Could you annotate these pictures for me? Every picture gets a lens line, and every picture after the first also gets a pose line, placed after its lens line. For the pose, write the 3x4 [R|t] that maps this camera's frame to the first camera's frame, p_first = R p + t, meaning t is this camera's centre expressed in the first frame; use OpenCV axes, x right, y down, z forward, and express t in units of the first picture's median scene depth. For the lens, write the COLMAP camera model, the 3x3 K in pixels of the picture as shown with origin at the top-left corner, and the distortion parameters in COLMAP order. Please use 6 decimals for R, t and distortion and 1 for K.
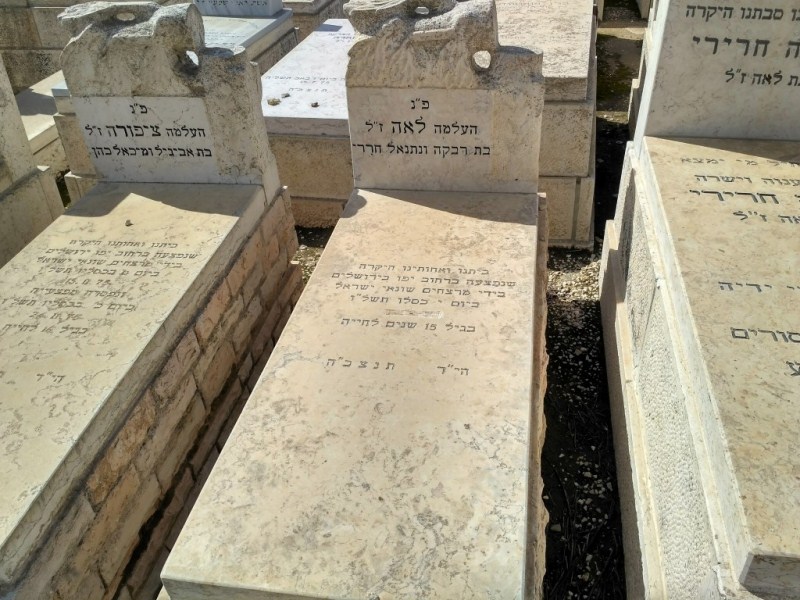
lens RADIAL K [[726.9, 0, 405.9], [0, 726.9, 302.4], [0, 0, 1]] dist [0.115922, -0.260157]
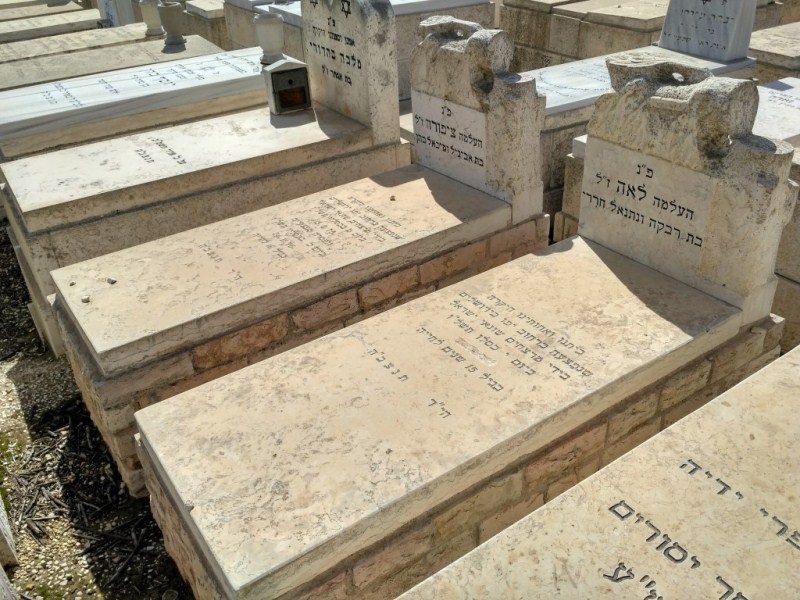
lens RADIAL K [[726.9, 0, 405.9], [0, 726.9, 302.4], [0, 0, 1]] dist [0.115922, -0.260157]
pose [[0.687768, 0.387566, -0.613814, 0.454794], [-0.399501, 0.908070, 0.125726, -0.114745], [0.606113, 0.158749, 0.779375, 0.108235]]
